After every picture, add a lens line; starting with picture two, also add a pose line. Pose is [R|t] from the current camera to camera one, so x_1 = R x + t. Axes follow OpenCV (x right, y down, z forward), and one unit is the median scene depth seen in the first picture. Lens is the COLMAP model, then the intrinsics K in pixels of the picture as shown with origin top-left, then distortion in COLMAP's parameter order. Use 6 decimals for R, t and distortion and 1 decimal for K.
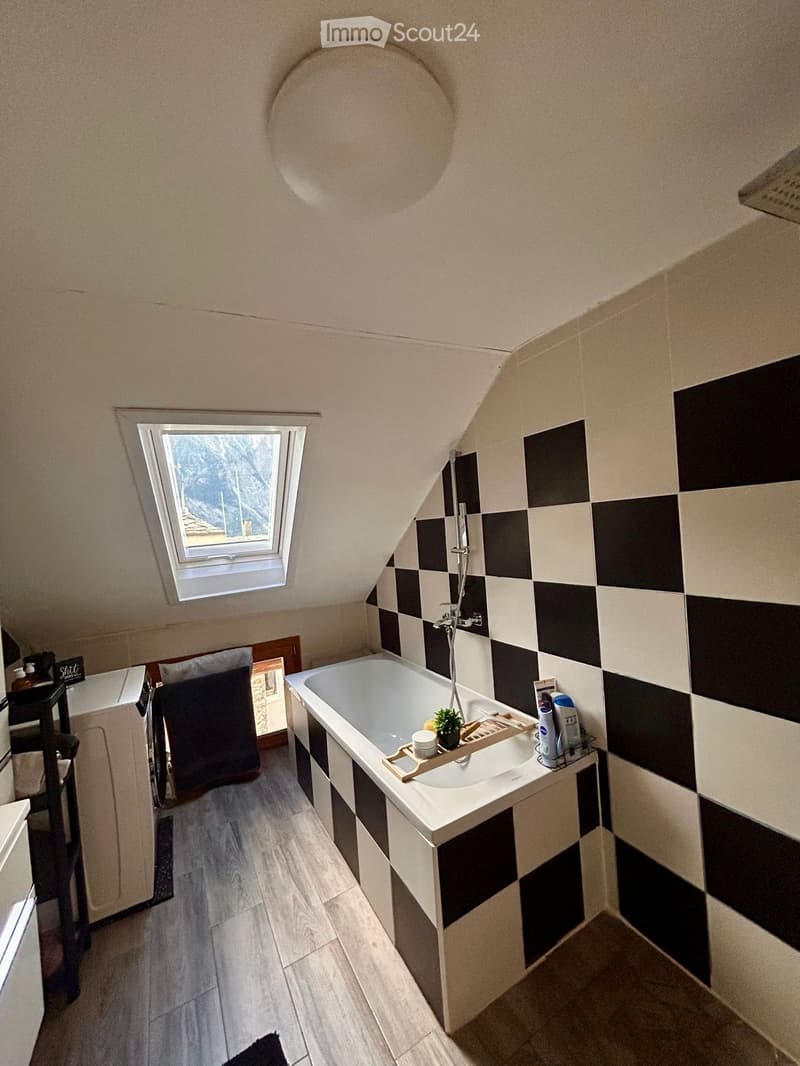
lens RADIAL K [[431.0, 0, 400.0], [0, 431.0, 533.0], [0, 0, 1]] dist [-0.001023, 0.000375]
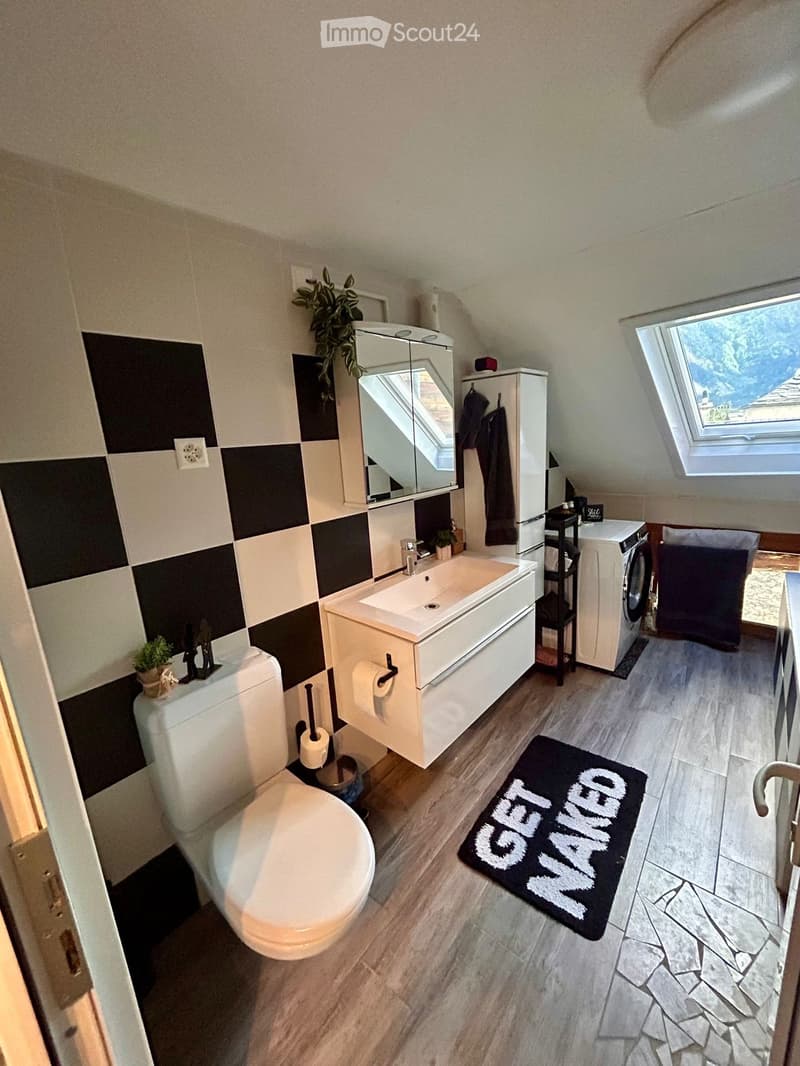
lens RADIAL K [[431.0, 0, 400.0], [0, 431.0, 533.0], [0, 0, 1]] dist [-0.001023, 0.000375]
pose [[0.362518, 0.253669, -0.896790, 0.333576], [0.019406, 0.959982, 0.279388, -0.032895], [0.931775, -0.118686, 0.343088, -0.120041]]
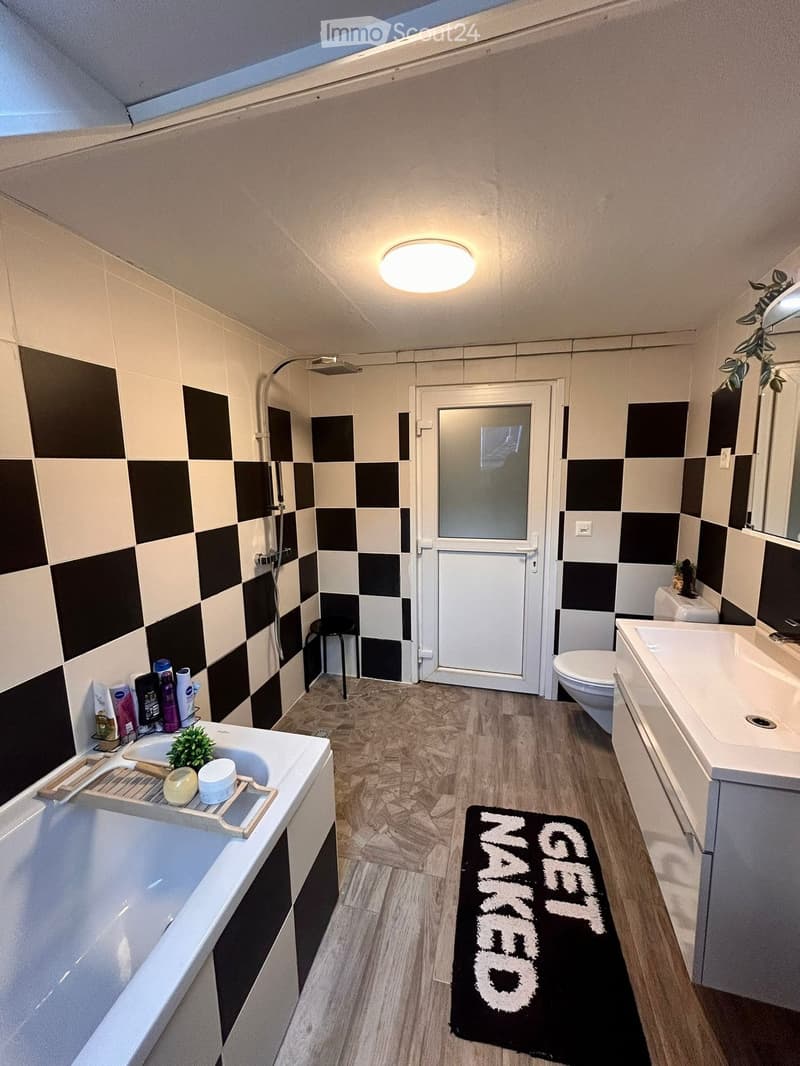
lens RADIAL K [[431.0, 0, 400.0], [0, 431.0, 533.0], [0, 0, 1]] dist [-0.001023, 0.000375]
pose [[-0.729370, -0.013690, 0.683982, -0.524900], [0.082048, 0.990833, 0.107325, 0.029446], [-0.679181, 0.134399, -0.721561, 1.027488]]
